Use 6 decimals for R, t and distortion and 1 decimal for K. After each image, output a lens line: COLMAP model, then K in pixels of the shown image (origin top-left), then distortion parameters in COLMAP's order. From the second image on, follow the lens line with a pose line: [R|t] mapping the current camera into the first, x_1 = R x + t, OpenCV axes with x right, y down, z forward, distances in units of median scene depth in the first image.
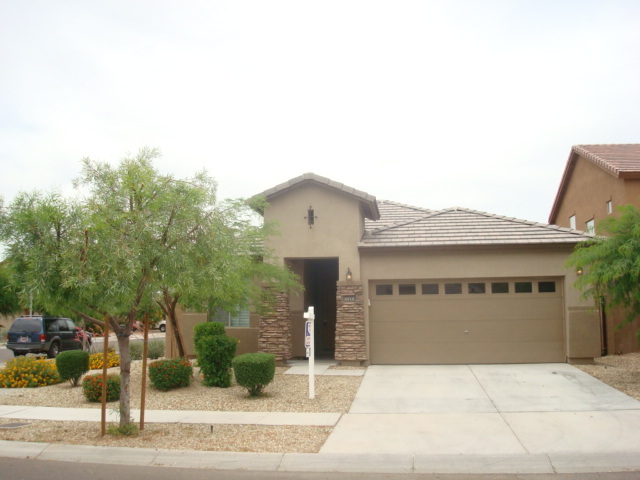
lens RADIAL K [[661.9, 0, 320.0], [0, 661.9, 240.0], [0, 0, 1]] dist [-0.091334, -0.030976]
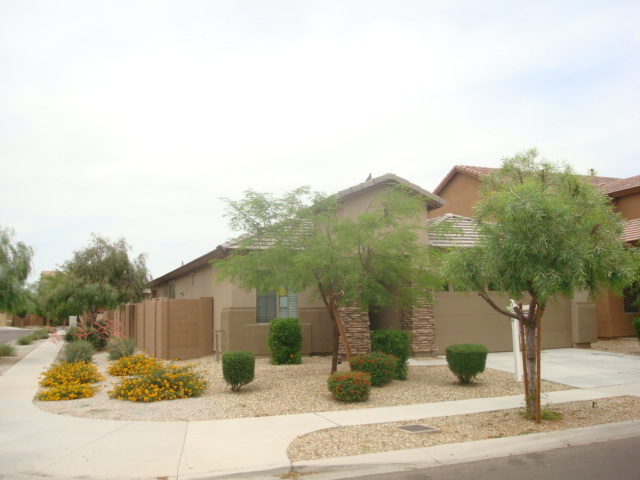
lens RADIAL K [[661.9, 0, 320.0], [0, 661.9, 240.0], [0, 0, 1]] dist [-0.091334, -0.030976]
pose [[0.878322, 0.046689, 0.475784, -0.641373], [-0.046486, 0.998844, -0.012202, 0.022351], [-0.475804, -0.011400, 0.879478, 0.144114]]
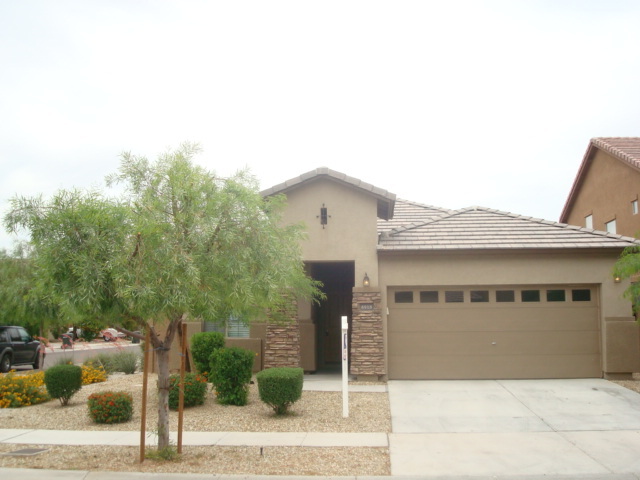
lens RADIAL K [[753.7, 0, 320.0], [0, 753.7, 240.0], [0, 0, 1]] dist [-0.017621, -0.190963]
pose [[0.998164, 0.009927, 0.059756, -0.085685], [-0.010213, 0.999938, 0.004479, -0.007142], [-0.059708, -0.005081, 0.998203, -0.029661]]
